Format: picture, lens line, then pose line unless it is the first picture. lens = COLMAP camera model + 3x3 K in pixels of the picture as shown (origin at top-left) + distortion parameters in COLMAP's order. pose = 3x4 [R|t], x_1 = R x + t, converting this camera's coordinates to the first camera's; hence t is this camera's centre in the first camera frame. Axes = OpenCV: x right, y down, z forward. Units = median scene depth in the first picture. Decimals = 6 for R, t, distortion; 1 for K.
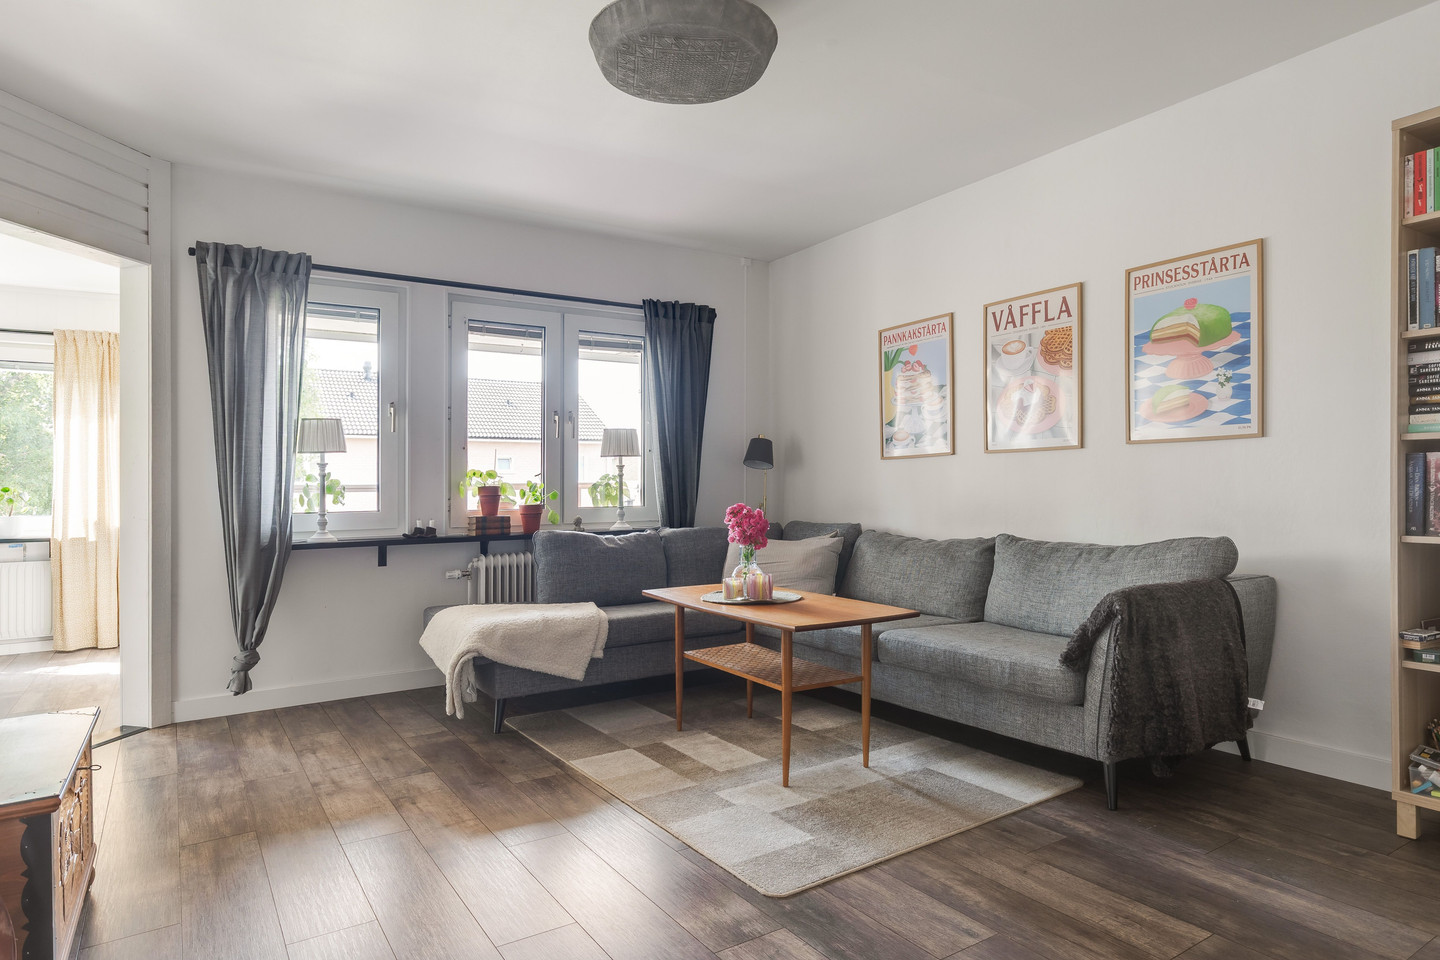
lens RADIAL K [[834.6, 0, 720.5], [0, 834.6, 480.1], [0, 0, 1]] dist [0.000396, -0.000543]
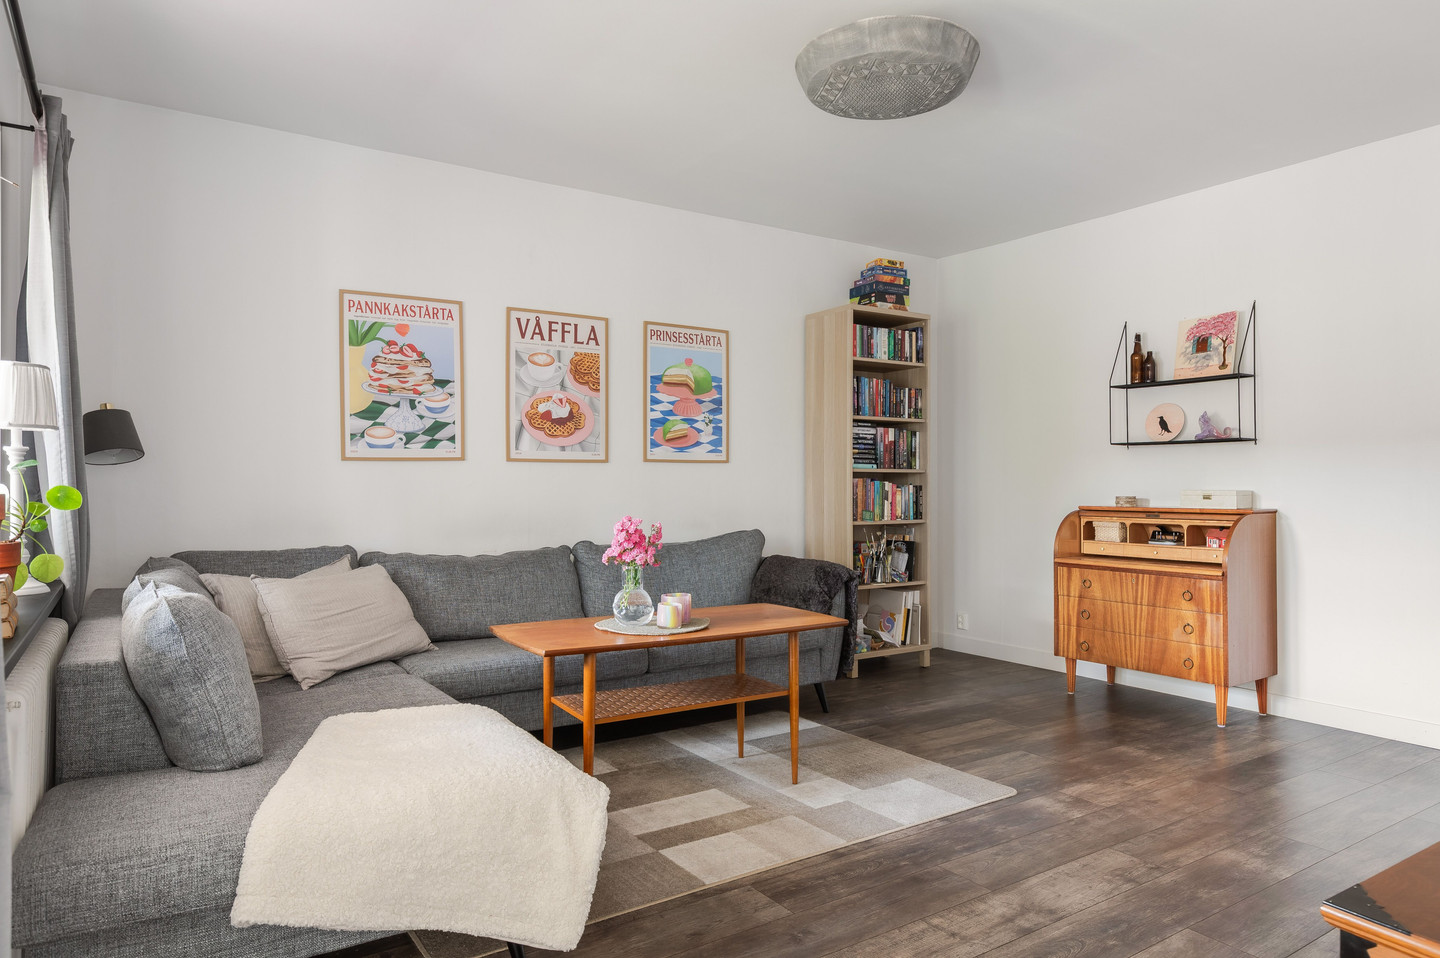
lens RADIAL K [[903.5, 0, 721.4], [0, 903.5, 488.6], [0, 0, 1]] dist [0.008864, 0.000442]
pose [[-0.008682, 0.008055, 0.999930, -0.919363], [-0.007470, 0.999939, -0.008120, 0.007364], [-0.999934, -0.007540, -0.008621, 0.963794]]
